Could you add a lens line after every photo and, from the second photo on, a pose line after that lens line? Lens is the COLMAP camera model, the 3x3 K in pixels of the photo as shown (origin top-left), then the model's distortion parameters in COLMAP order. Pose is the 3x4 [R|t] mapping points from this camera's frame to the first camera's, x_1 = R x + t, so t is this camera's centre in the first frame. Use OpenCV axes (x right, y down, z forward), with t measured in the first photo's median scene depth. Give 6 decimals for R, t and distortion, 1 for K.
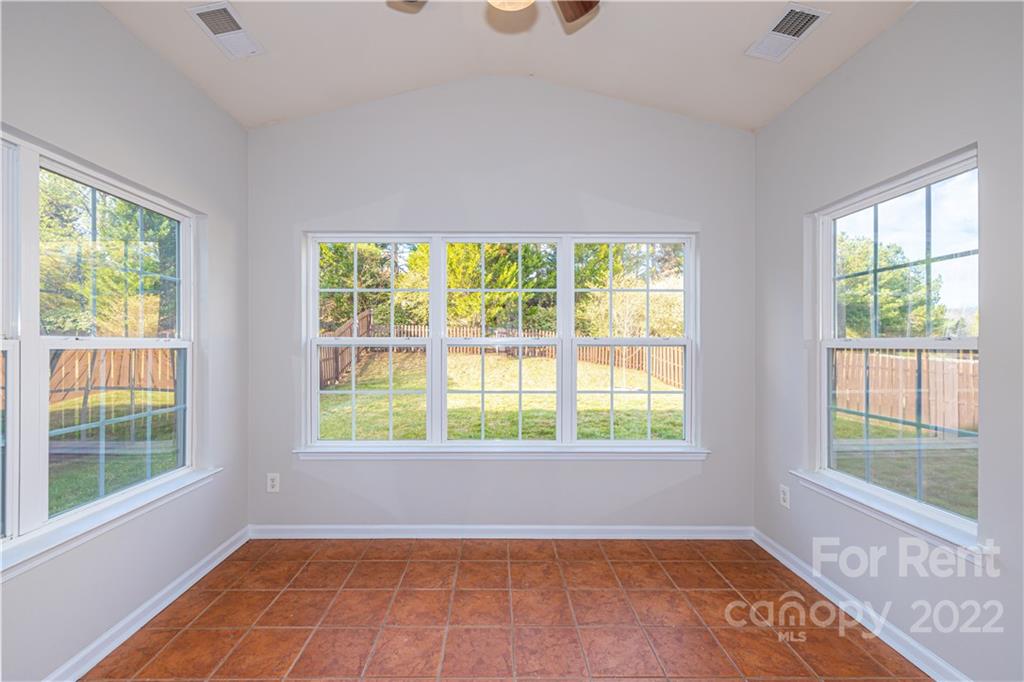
lens RADIAL K [[448.4, 0, 507.5], [0, 448.4, 344.7], [0, 0, 1]] dist [0.023323, 0.000682]
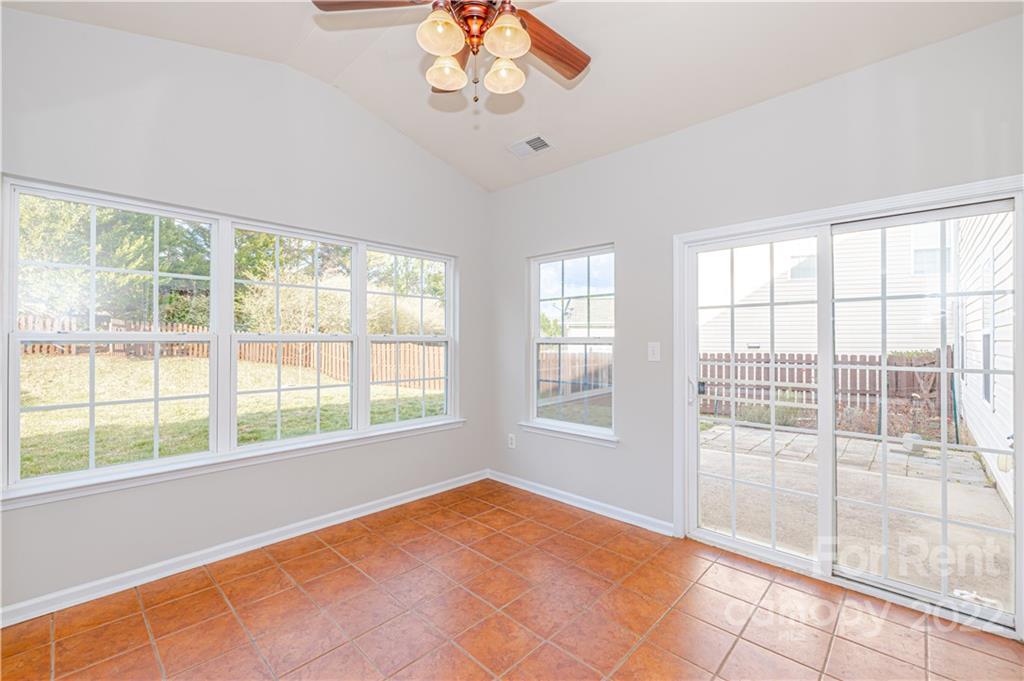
lens RADIAL K [[448.4, 0, 510.3], [0, 448.4, 344.1], [0, 0, 1]] dist [0.023323, 0.000682]
pose [[0.693617, -0.006548, 0.720314, -0.326579], [0.001393, 0.999969, 0.007750, -0.001160], [-0.720343, -0.004372, 0.693604, -0.024180]]
